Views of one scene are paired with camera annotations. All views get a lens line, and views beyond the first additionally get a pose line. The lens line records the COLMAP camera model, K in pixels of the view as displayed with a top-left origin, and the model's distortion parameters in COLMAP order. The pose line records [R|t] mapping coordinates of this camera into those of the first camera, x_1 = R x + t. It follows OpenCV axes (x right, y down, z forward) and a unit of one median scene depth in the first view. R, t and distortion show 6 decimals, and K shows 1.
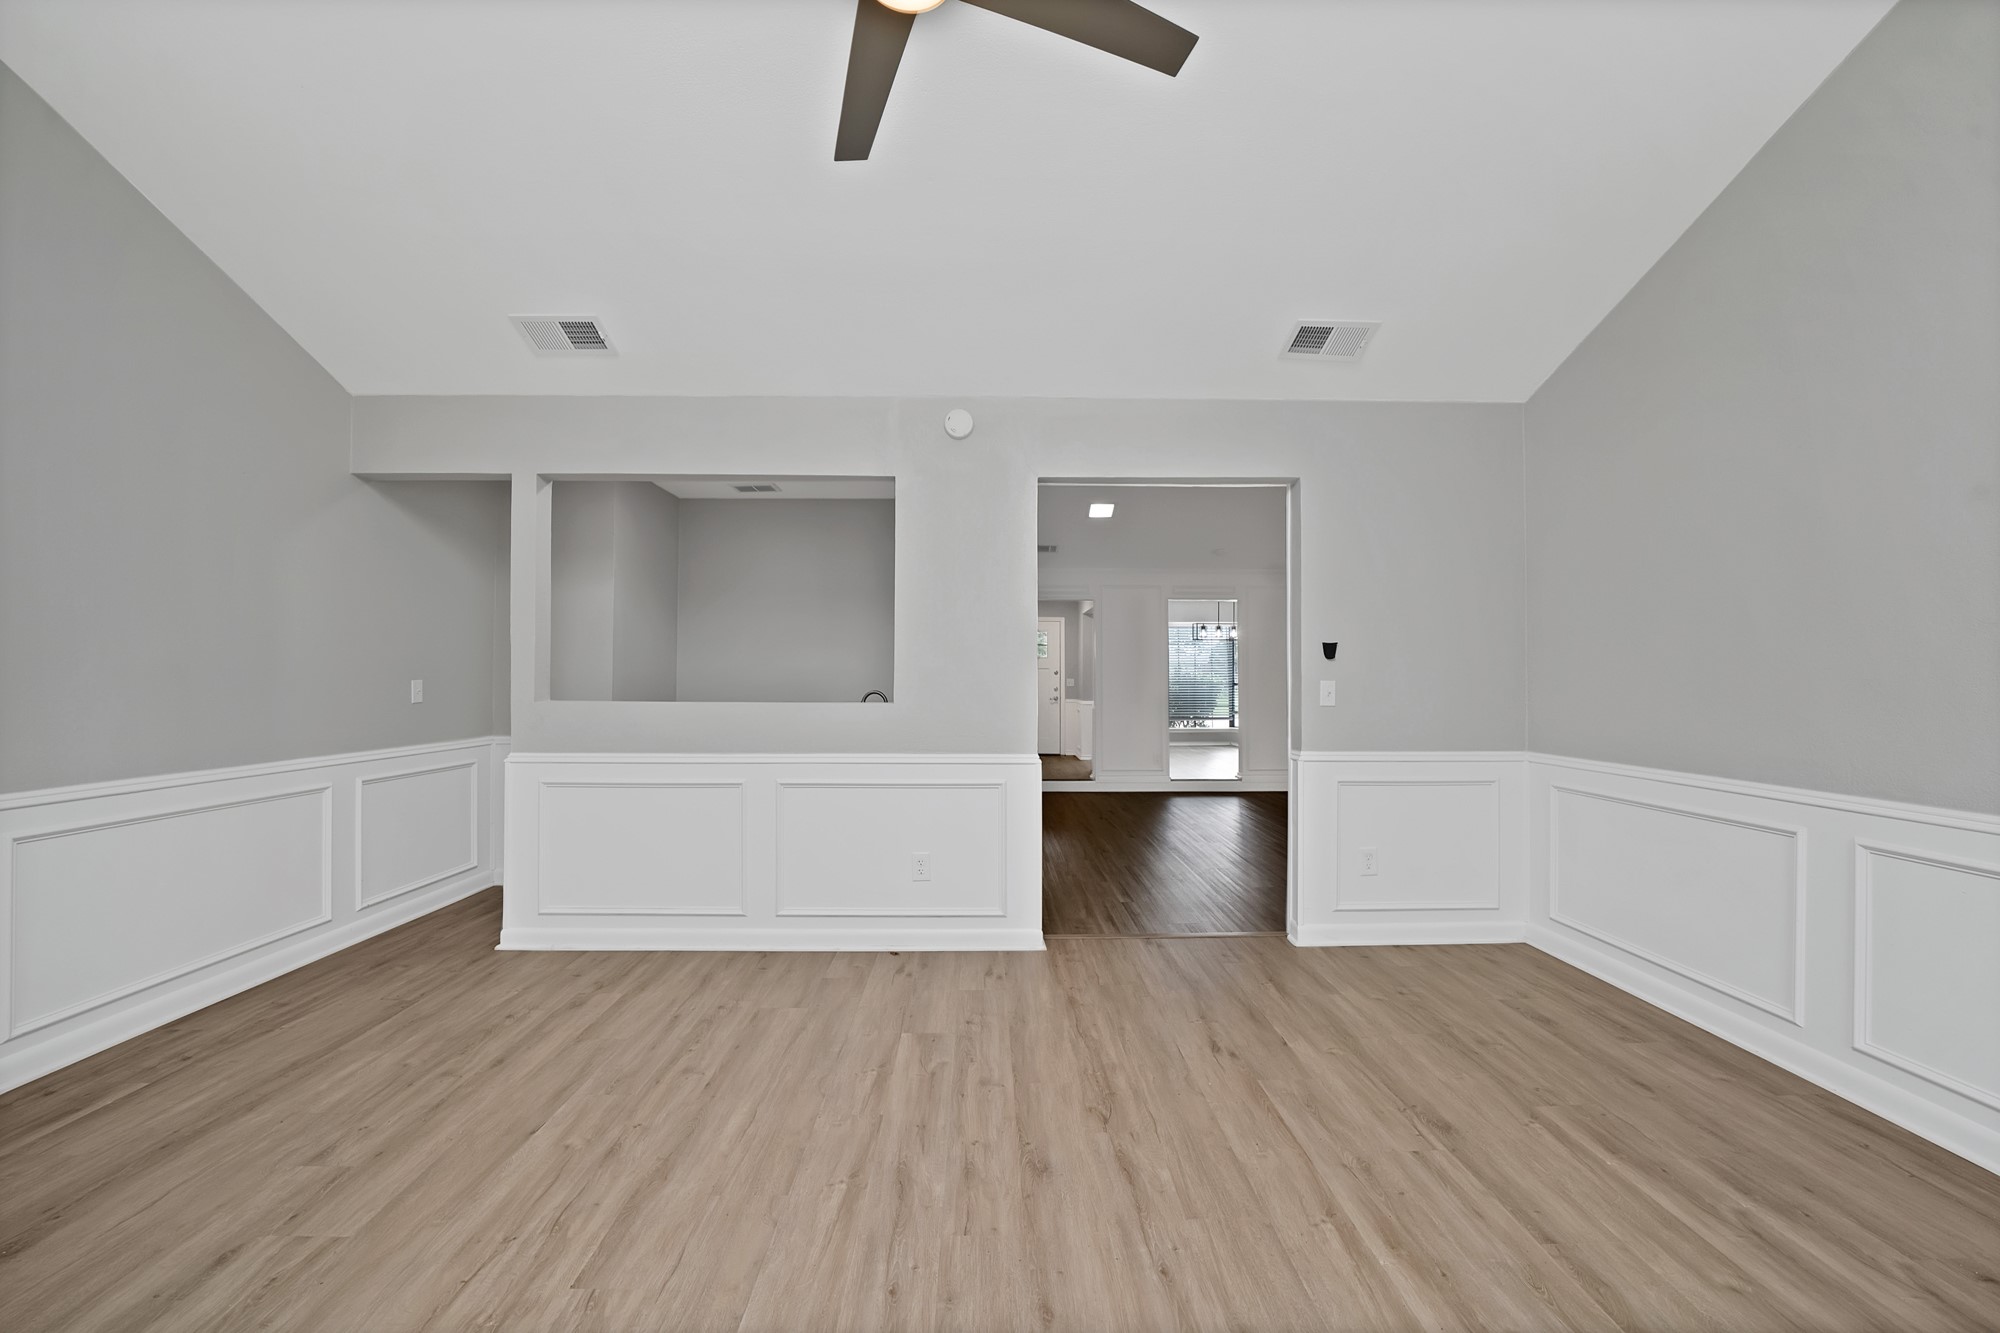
lens RADIAL K [[731.1, 0, 1000.0], [0, 731.1, 666.5], [0, 0, 1]] dist [-0.037037, 0.005414]
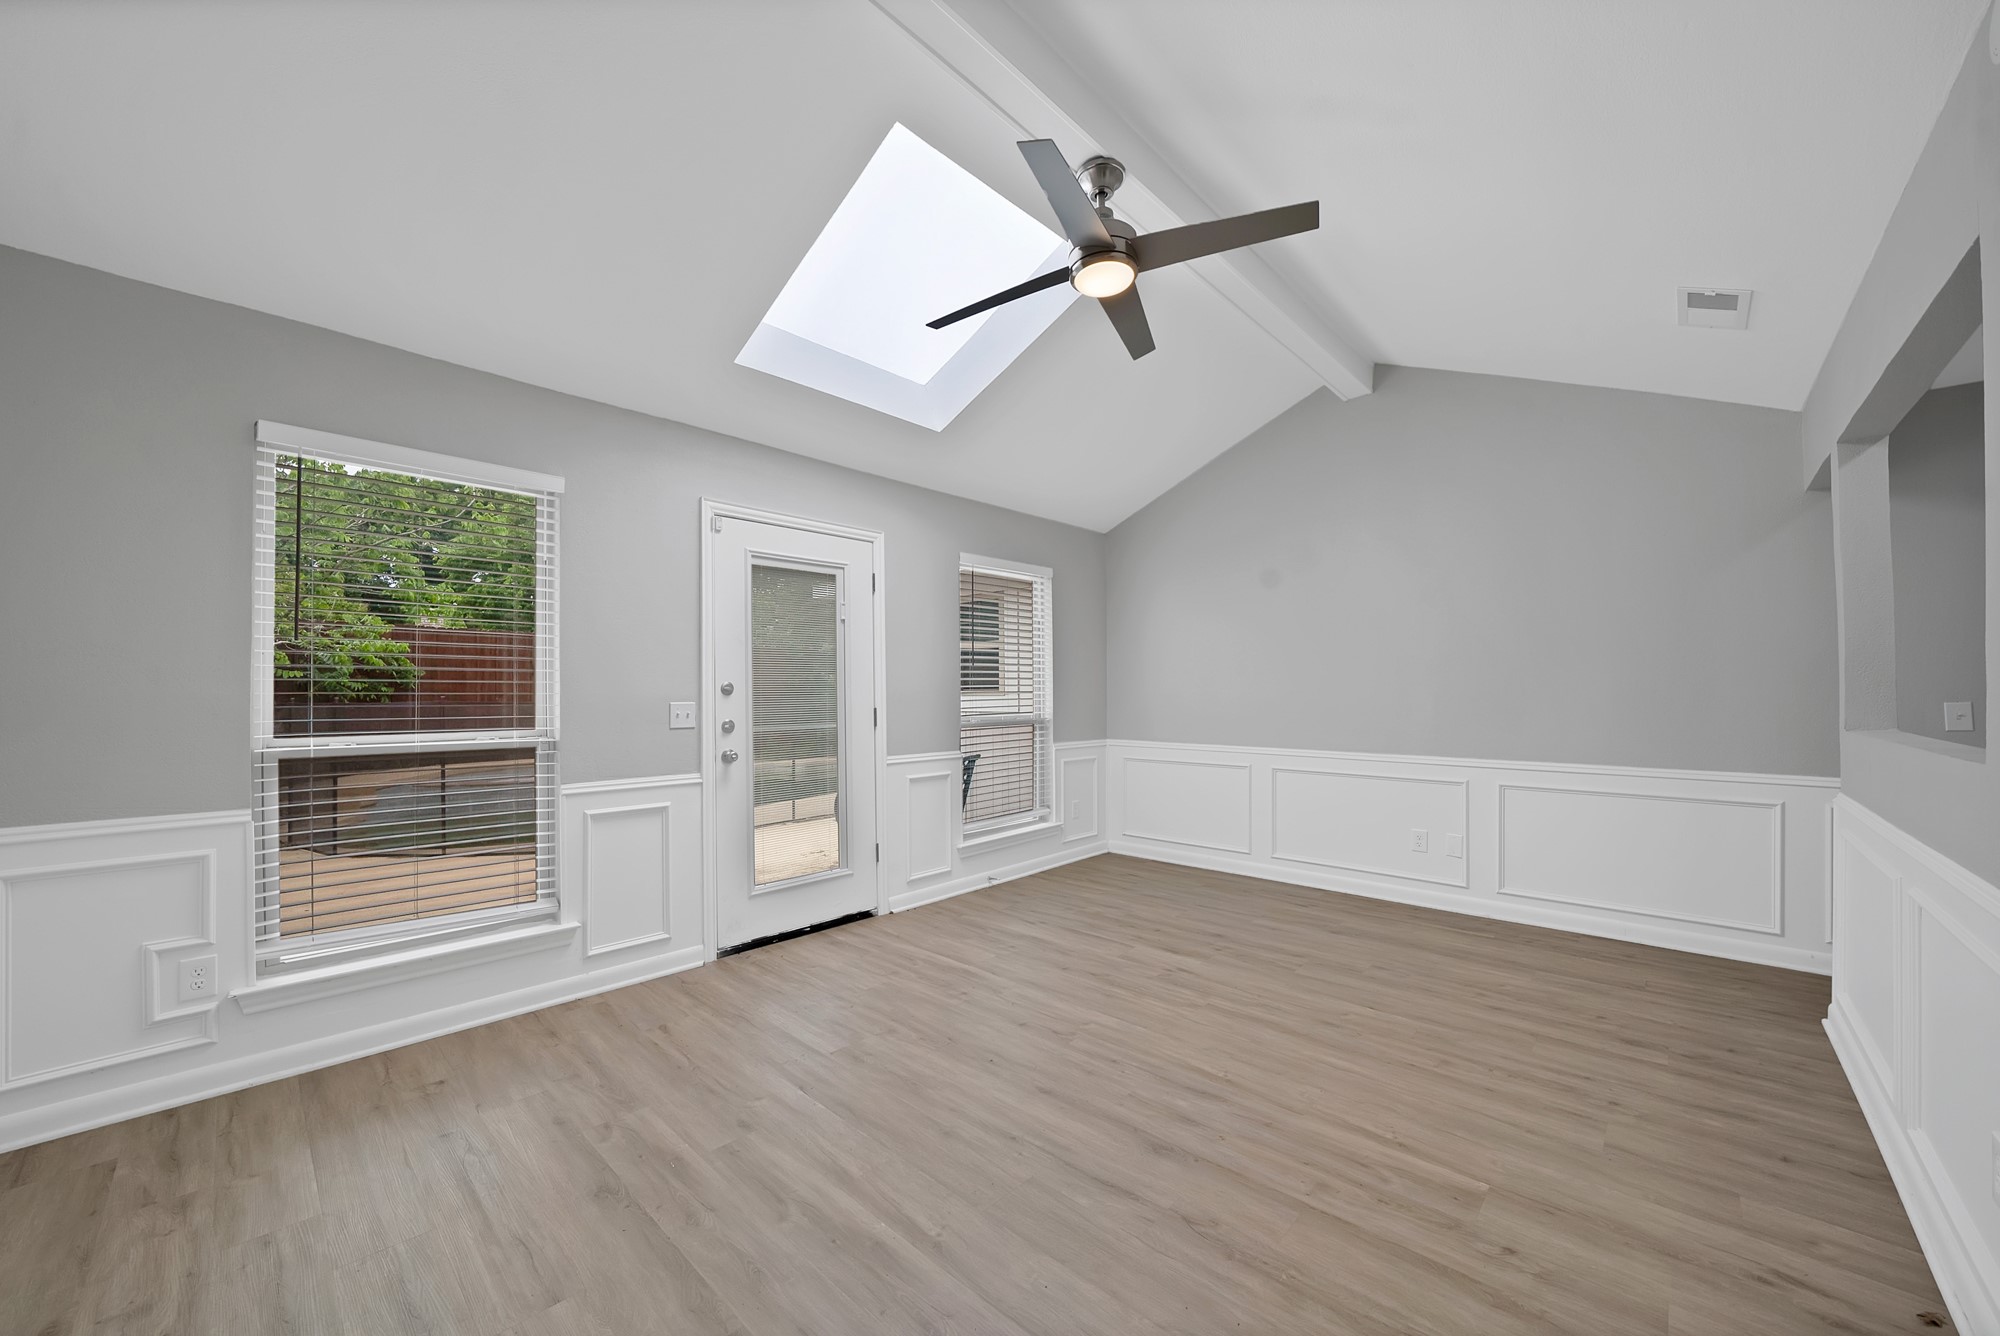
lens RADIAL K [[731.1, 0, 1000.0], [0, 731.1, 668.0], [0, 0, 1]] dist [-0.037037, 0.005414]
pose [[-0.693692, -0.022706, -0.719913, 0.905326], [0.007874, 0.999204, -0.039102, 0.005789], [0.720228, -0.032793, -0.692961, 1.415082]]
